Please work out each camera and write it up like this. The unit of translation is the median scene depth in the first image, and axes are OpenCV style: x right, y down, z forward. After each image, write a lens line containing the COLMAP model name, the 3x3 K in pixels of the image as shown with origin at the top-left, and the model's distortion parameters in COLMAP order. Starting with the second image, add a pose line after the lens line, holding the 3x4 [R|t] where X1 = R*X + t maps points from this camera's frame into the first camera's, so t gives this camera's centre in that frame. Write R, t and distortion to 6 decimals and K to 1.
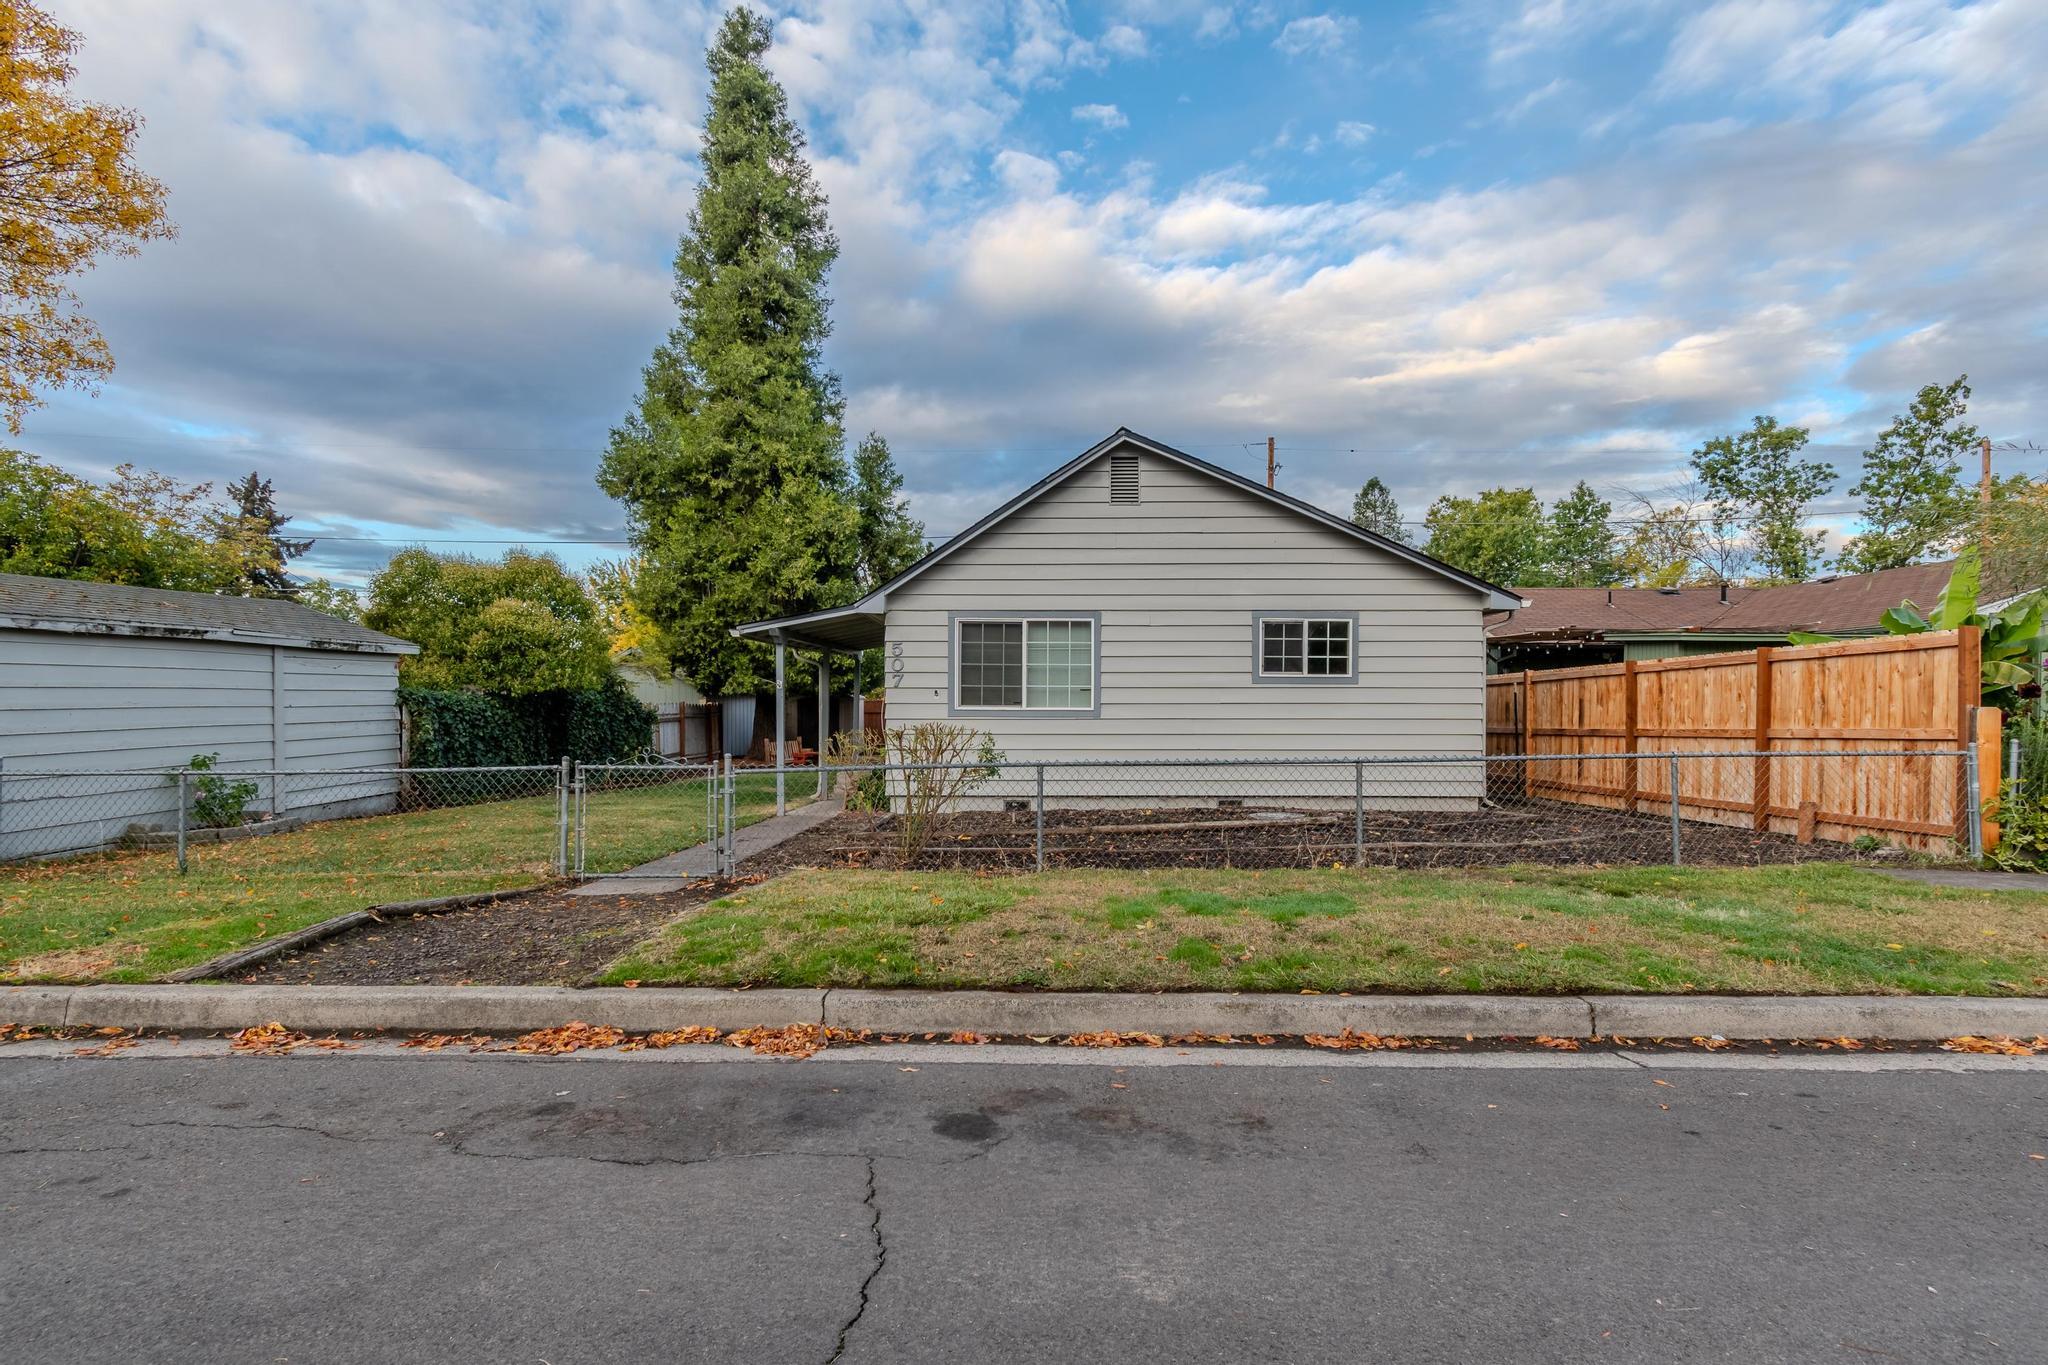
lens RADIAL K [[938.9, 0, 1018.3], [0, 938.9, 709.7], [0, 0, 1]] dist [0.012601, -0.006553]
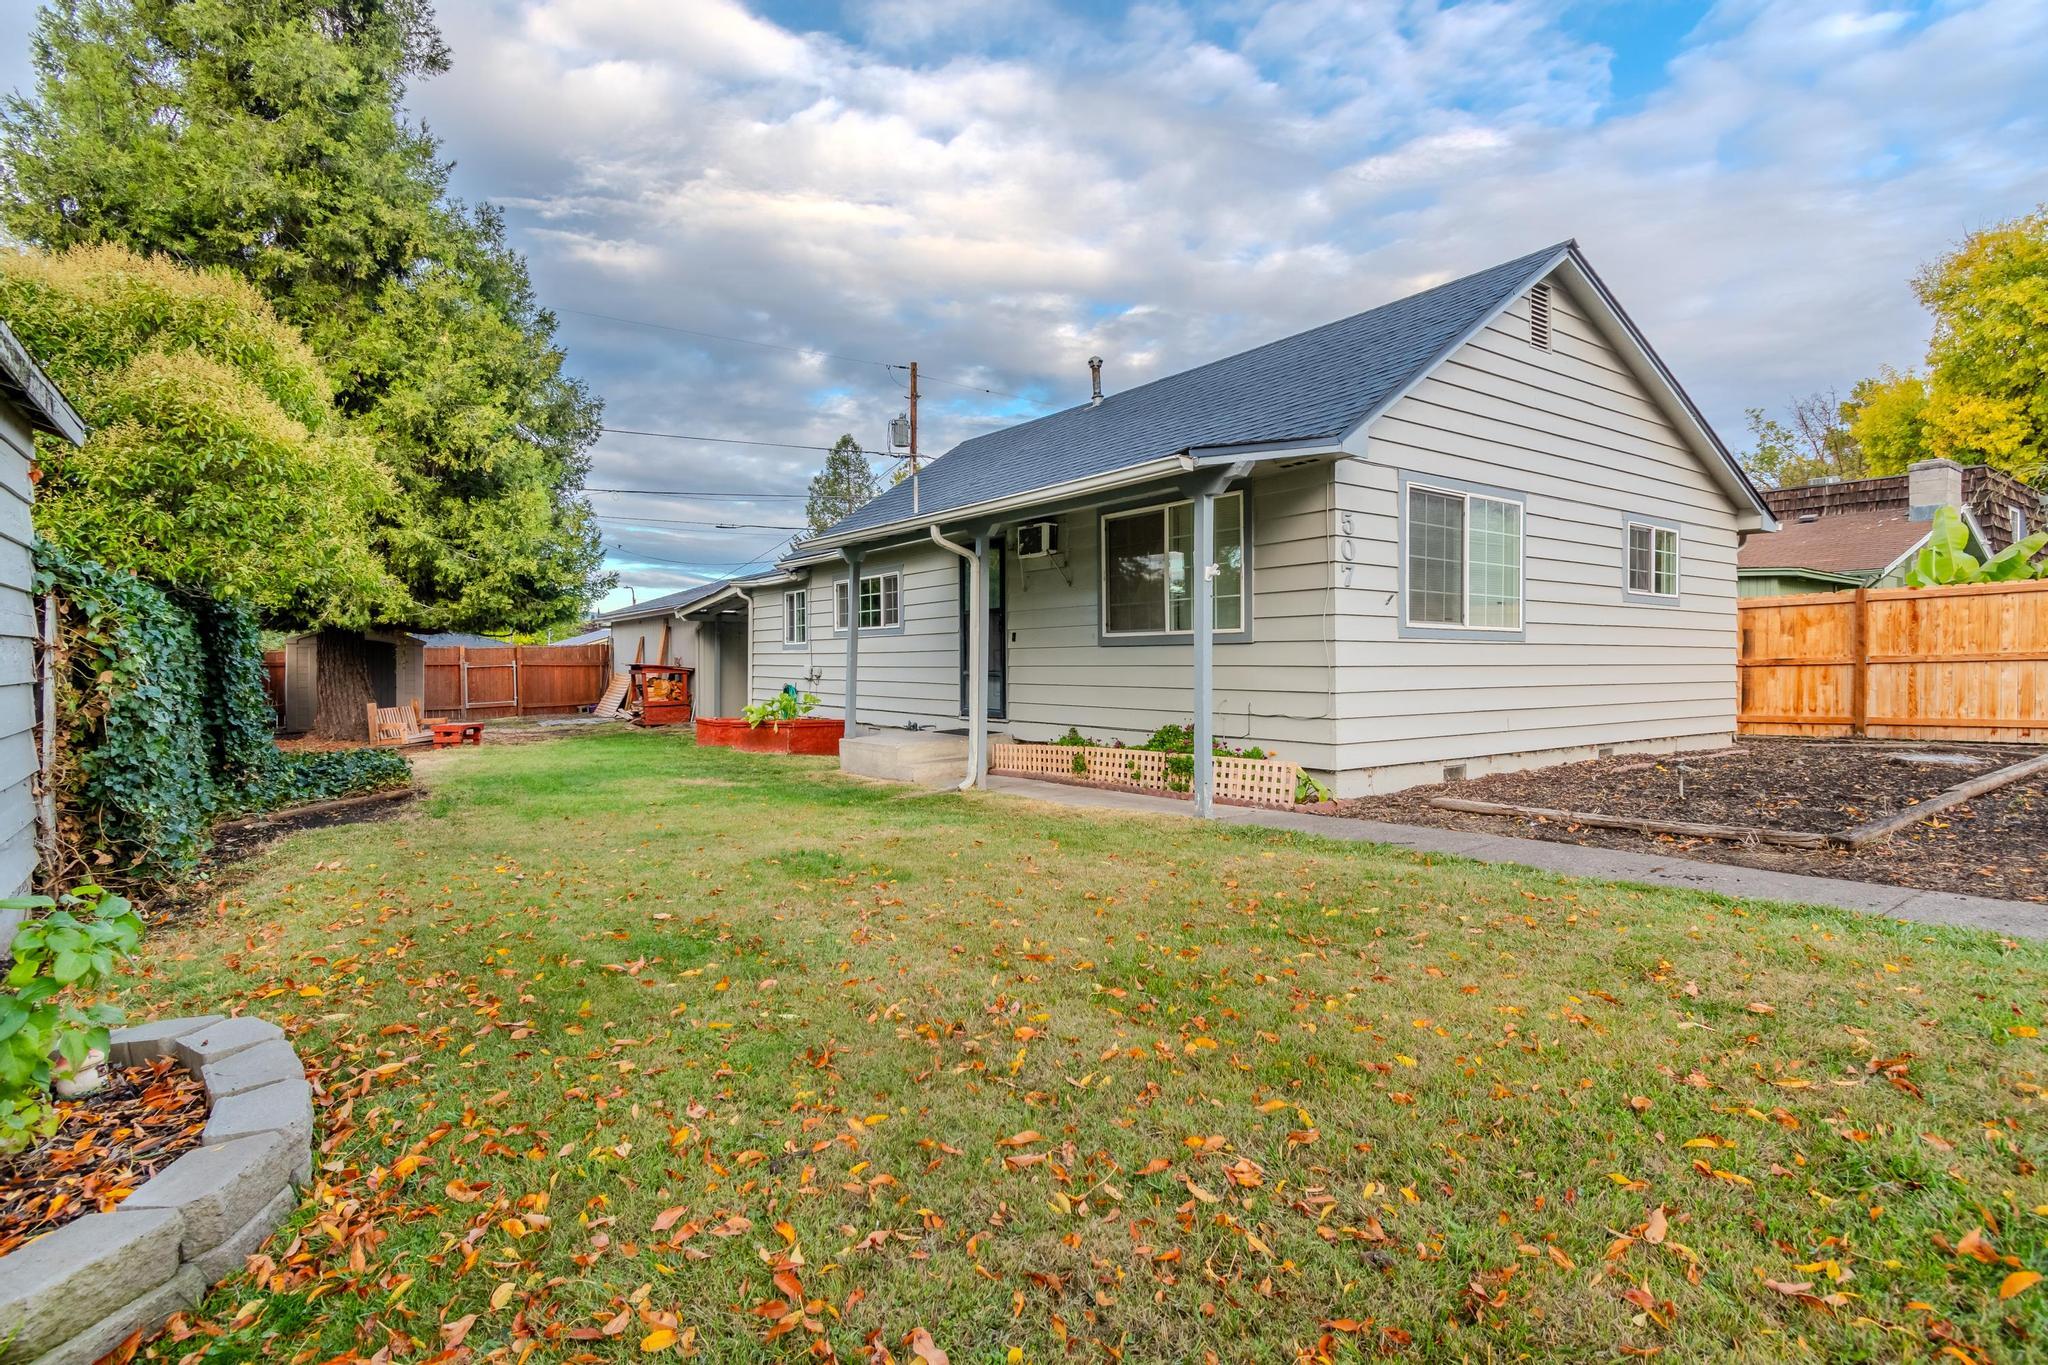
lens RADIAL K [[975.6, 0, 1024.0], [0, 975.6, 682.5], [0, 0, 1]] dist [-0.000429, -0.000239]
pose [[0.825668, -0.012339, 0.564021, -0.643750], [0.006357, 0.999901, 0.012568, 0.027500], [-0.564120, -0.006791, 0.825665, 0.600815]]
